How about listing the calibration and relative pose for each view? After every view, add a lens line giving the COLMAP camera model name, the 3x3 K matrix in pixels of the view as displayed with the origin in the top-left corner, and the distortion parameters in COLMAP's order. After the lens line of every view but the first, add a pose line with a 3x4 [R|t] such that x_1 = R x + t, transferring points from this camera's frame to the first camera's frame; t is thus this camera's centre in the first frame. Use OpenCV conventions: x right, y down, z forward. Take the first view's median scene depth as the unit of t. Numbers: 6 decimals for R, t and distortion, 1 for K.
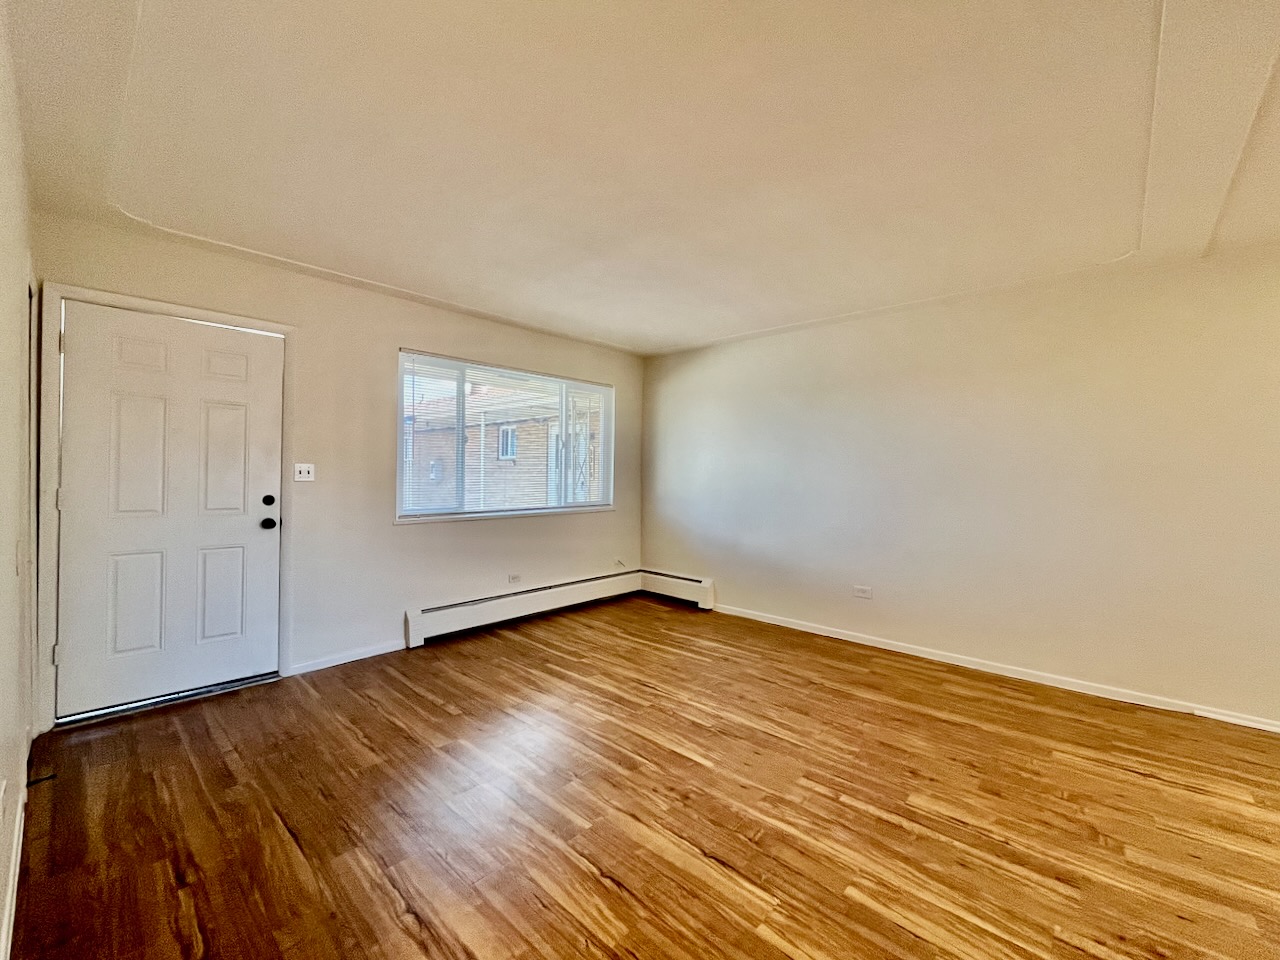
lens RADIAL K [[528.3, 0, 640.0], [0, 528.3, 480.0], [0, 0, 1]] dist [0.001445, -0.000023]
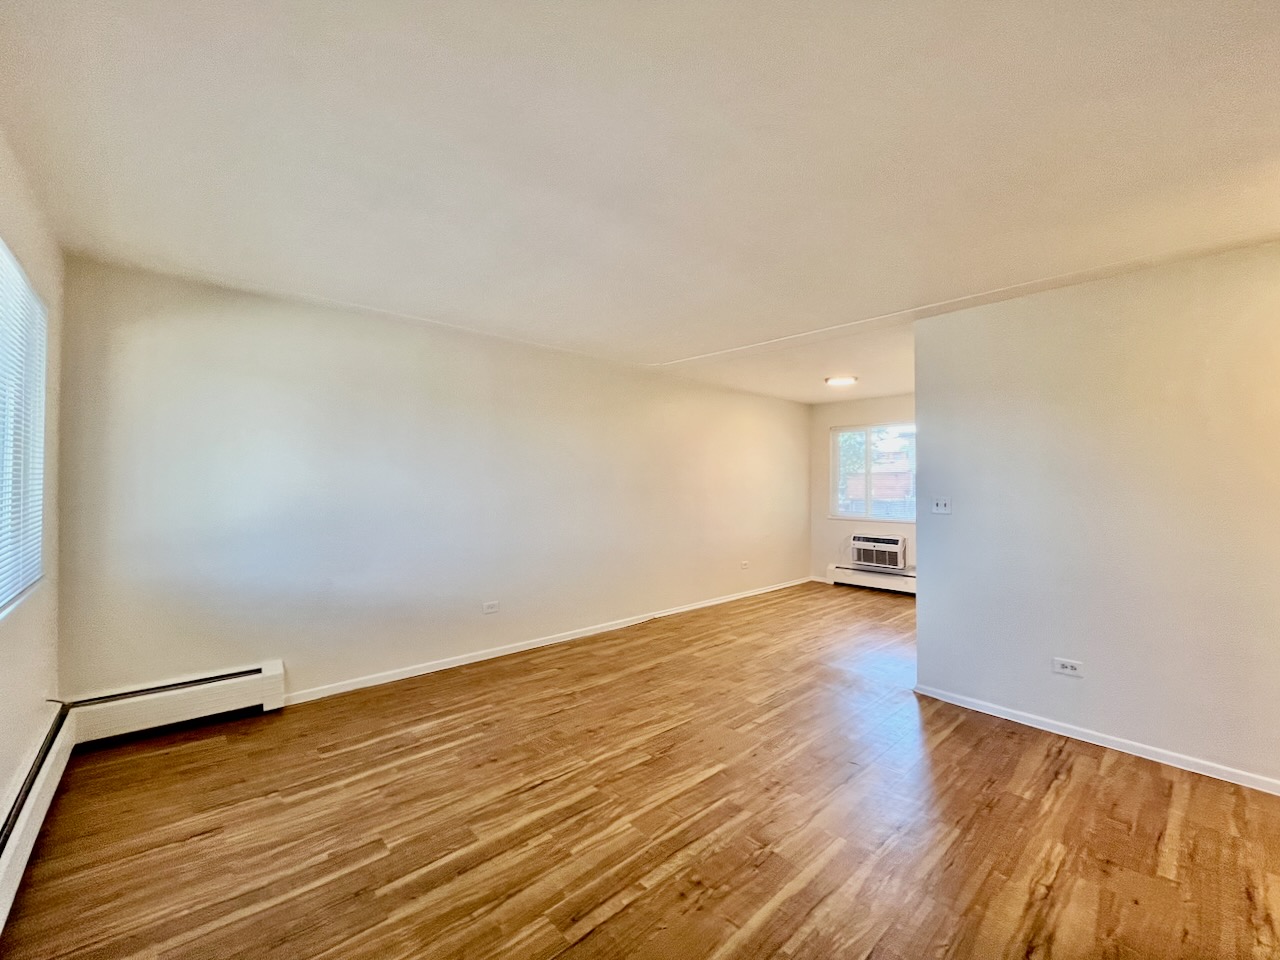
lens RADIAL K [[528.3, 0, 640.0], [0, 528.3, 480.0], [0, 0, 1]] dist [0.001445, -0.000023]
pose [[0.094635, -0.005093, 0.995499, -0.707990], [0.008668, 0.999953, 0.004292, -0.043370], [-0.995474, 0.008223, 0.094675, 0.774305]]
